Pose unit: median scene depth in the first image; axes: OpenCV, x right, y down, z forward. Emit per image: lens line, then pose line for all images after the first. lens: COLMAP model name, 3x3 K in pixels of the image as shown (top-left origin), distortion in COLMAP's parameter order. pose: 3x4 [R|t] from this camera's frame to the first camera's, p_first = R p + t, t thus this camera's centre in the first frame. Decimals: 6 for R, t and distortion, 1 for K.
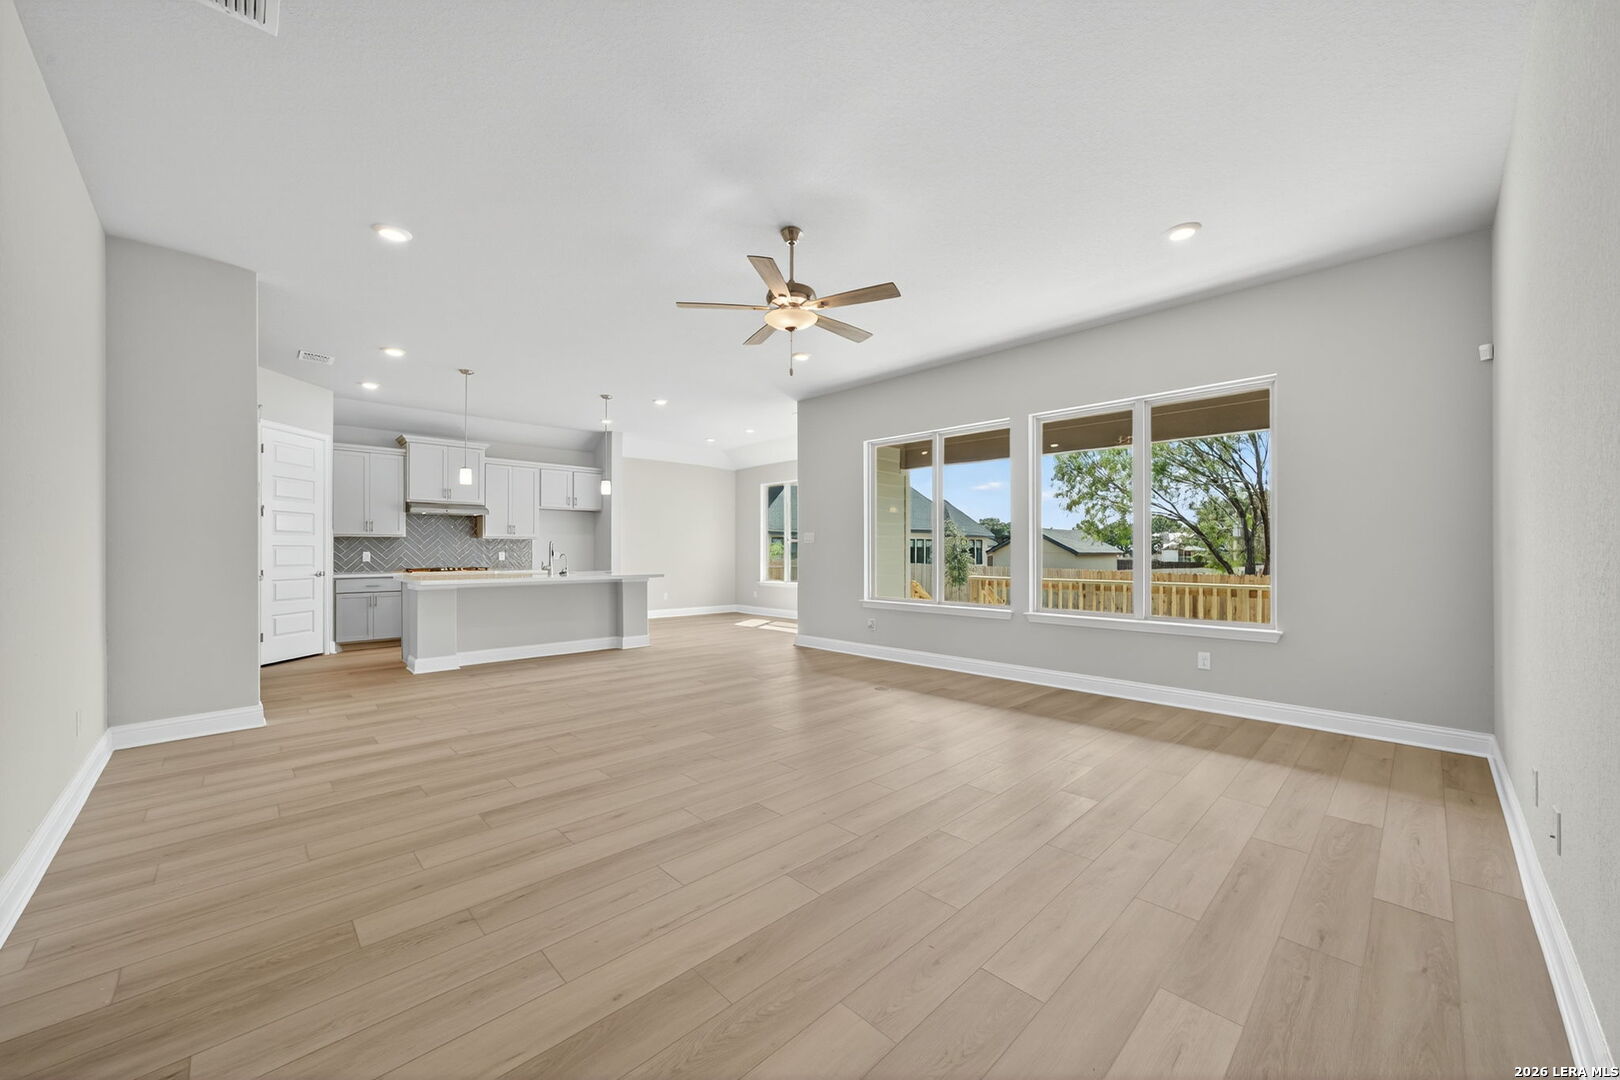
lens RADIAL K [[603.0, 0, 814.9], [0, 603.0, 548.5], [0, 0, 1]] dist [0.000538, 0.000100]
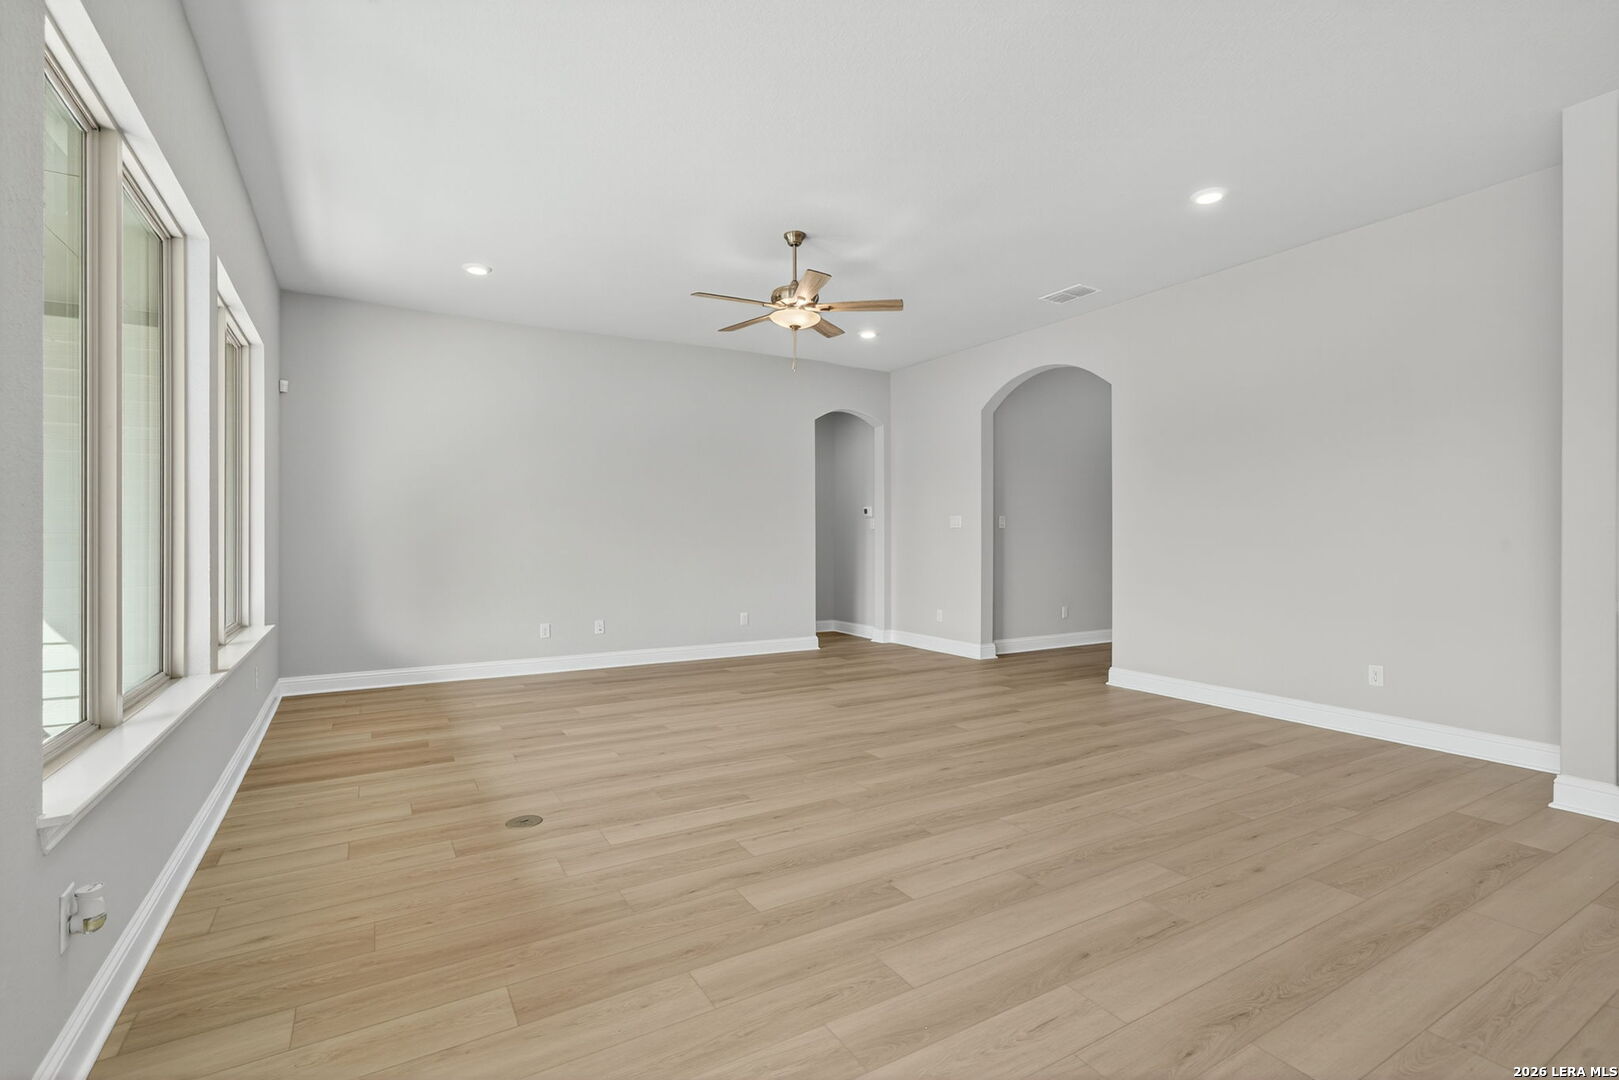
lens RADIAL K [[744.0, 0, 809.5], [0, 744.0, 540.0], [0, 0, 1]] dist [0.001250, 0.000538]
pose [[-0.972399, -0.000636, 0.233322, -0.167230], [-0.000270, 0.999999, 0.001600, 0.003151], [-0.233323, 0.001492, -0.972398, 1.026993]]
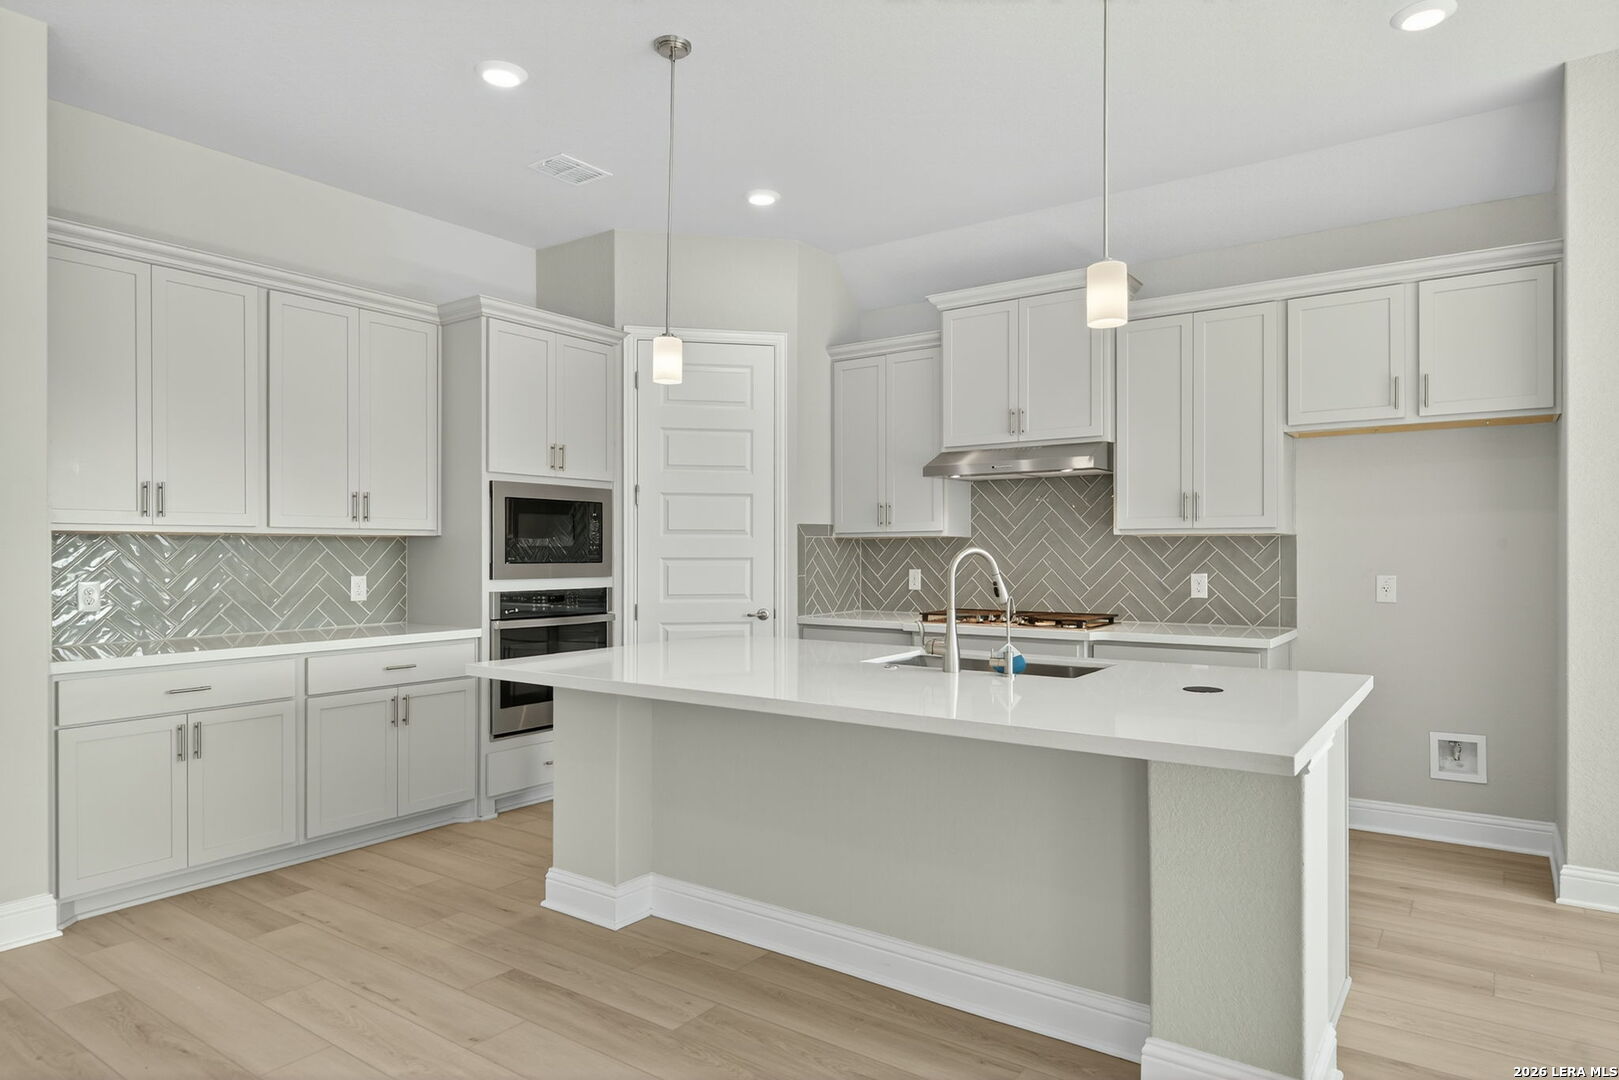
lens RADIAL K [[962.6, 0, 804.2], [0, 962.6, 551.8], [0, 0, 1]] dist [0.001266, -0.002200]
pose [[0.174622, 0.001722, -0.984634, -0.028618], [0.005653, 0.999980, 0.002752, -0.010750], [0.984619, -0.006046, 0.174608, 0.784650]]
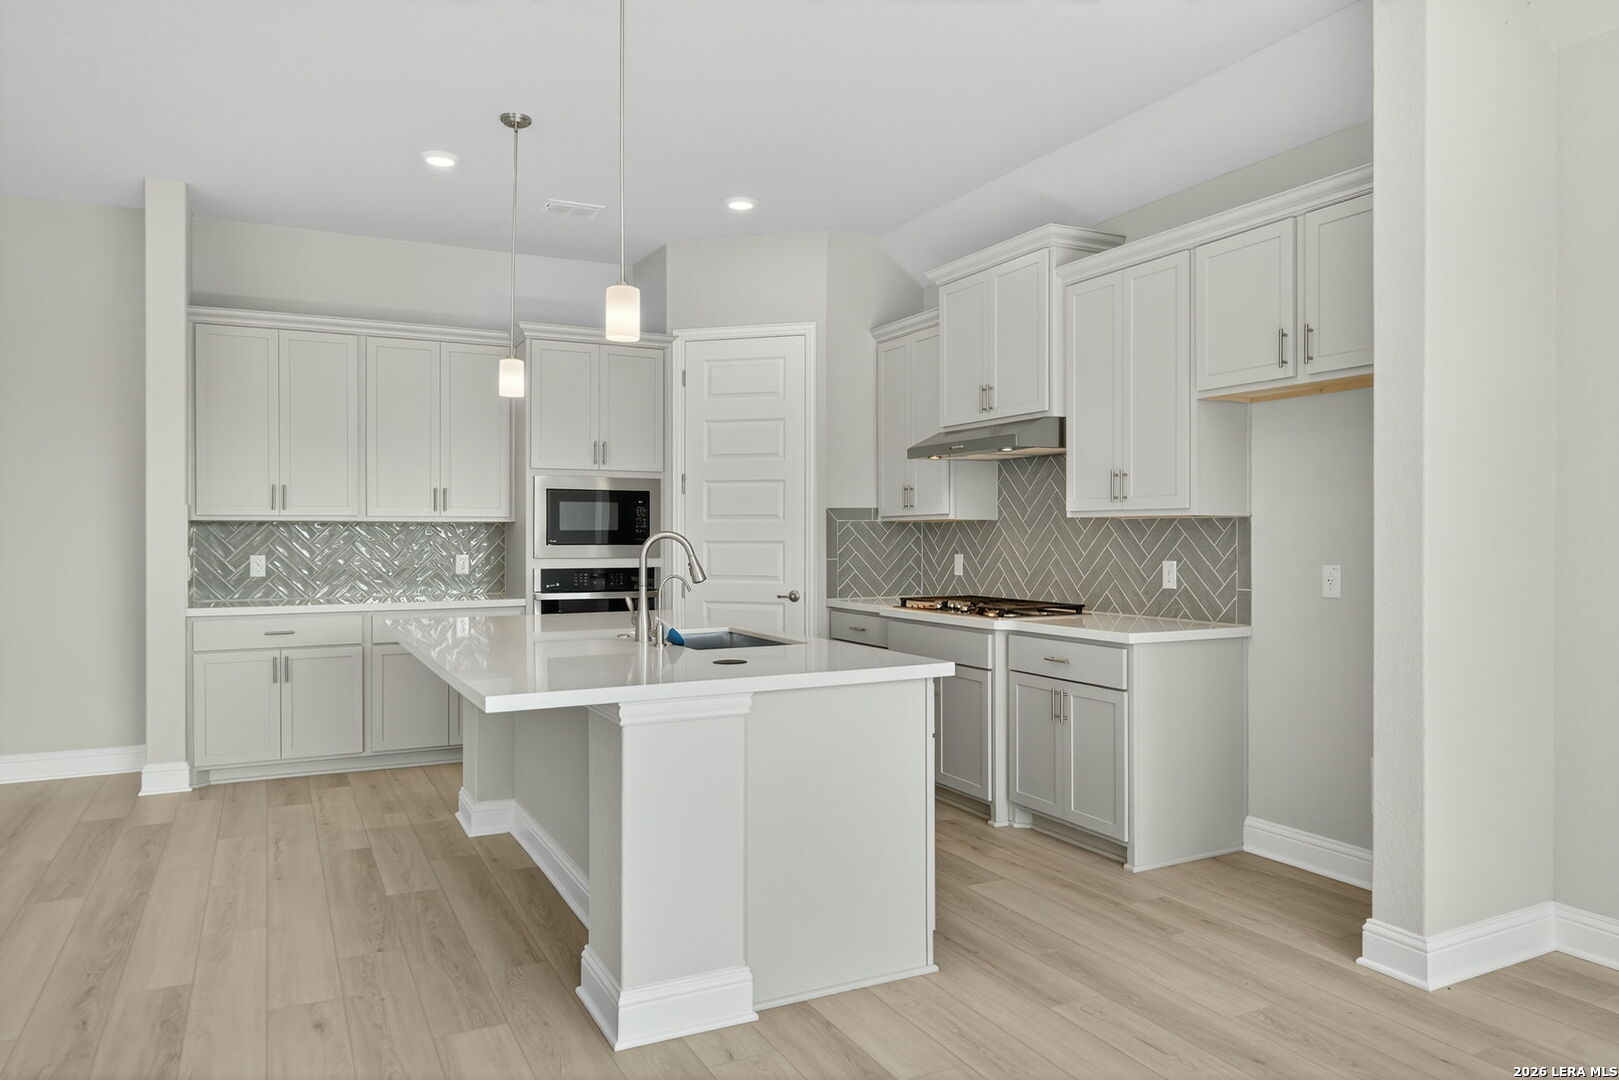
lens RADIAL K [[1079.0, 0, 809.5], [0, 1079.0, 540.0], [0, 0, 1]] dist [0.000462, 0.003175]
pose [[-0.302117, 0.005725, -0.953254, 0.049098], [0.004694, 0.999979, 0.004518, -0.009109], [0.953259, -0.003110, -0.302137, 1.132872]]
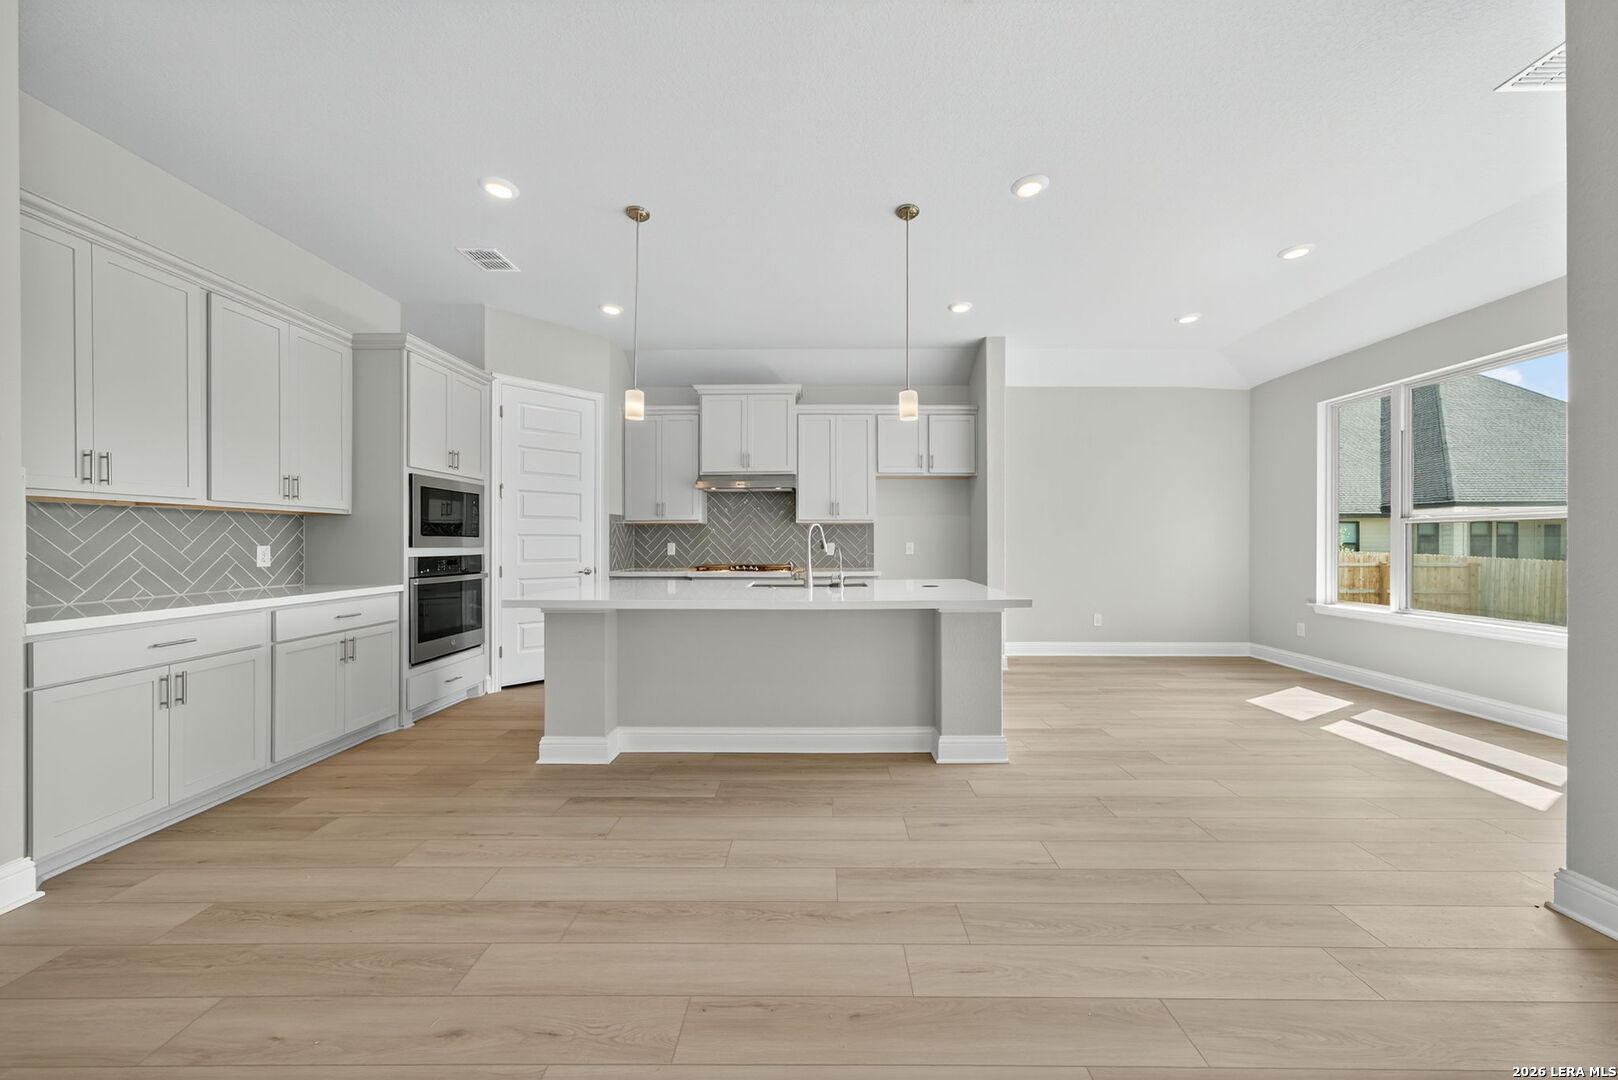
lens RADIAL K [[569.8, 0, 815.2], [0, 569.8, 542.6], [0, 0, 1]] dist [0.001012, 0.000282]
pose [[0.710732, 0.000285, -0.703463, -0.081620], [0.004742, 0.999975, 0.005196, 0.002015], [0.703447, -0.007029, 0.710713, 0.598594]]
